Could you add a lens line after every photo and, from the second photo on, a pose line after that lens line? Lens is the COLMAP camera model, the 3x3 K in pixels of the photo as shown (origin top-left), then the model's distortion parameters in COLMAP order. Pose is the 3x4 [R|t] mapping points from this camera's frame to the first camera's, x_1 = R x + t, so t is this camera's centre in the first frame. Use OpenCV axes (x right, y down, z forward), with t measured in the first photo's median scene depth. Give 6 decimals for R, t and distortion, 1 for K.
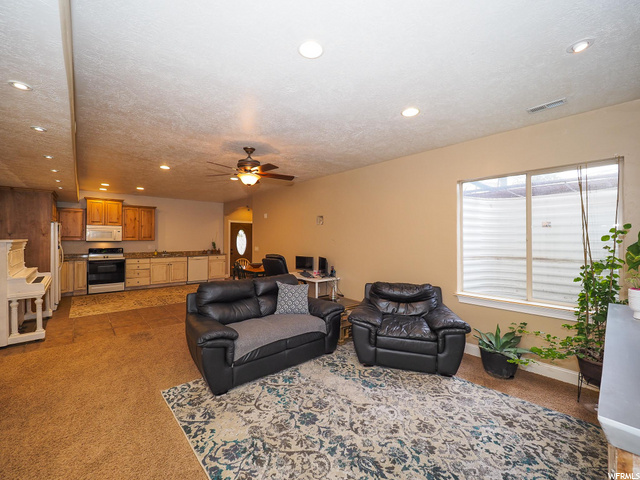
lens RADIAL K [[264.6, 0, 311.1], [0, 264.6, 237.3], [0, 0, 1]] dist [0.000647, 0.000132]
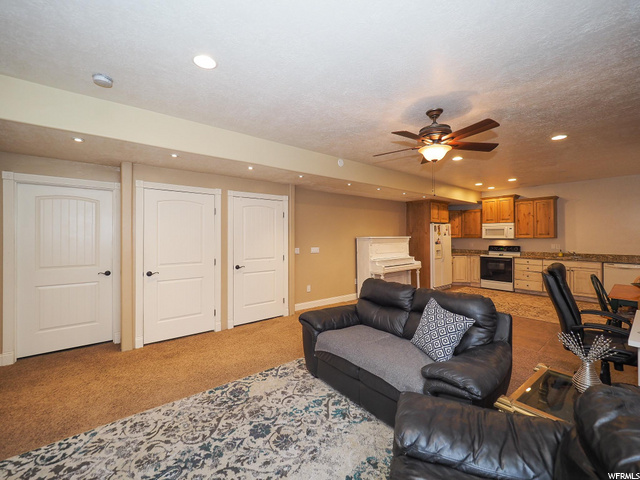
lens RADIAL K [[270.4, 0, 321.0], [0, 270.4, 237.4], [0, 0, 1]] dist [-0.001414, 0.000607]
pose [[-0.006616, -0.000777, -0.999978, 0.515816], [0.006188, 0.999981, -0.000818, 0.012594], [0.999959, -0.006194, -0.006611, 0.685442]]
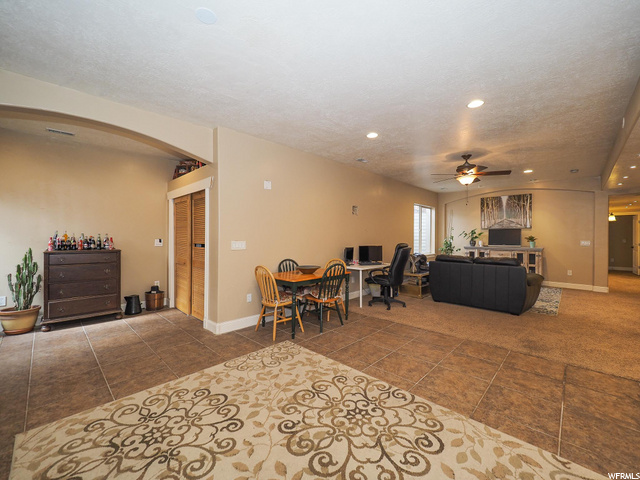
lens RADIAL K [[270.4, 0, 321.0], [0, 270.4, 237.4], [0, 0, 1]] dist [-0.001414, 0.000607]
pose [[-0.116411, -0.009080, 0.993160, -1.438347], [-0.009334, 0.999924, 0.008048, 0.048791], [-0.993157, -0.008334, -0.116486, 1.829614]]
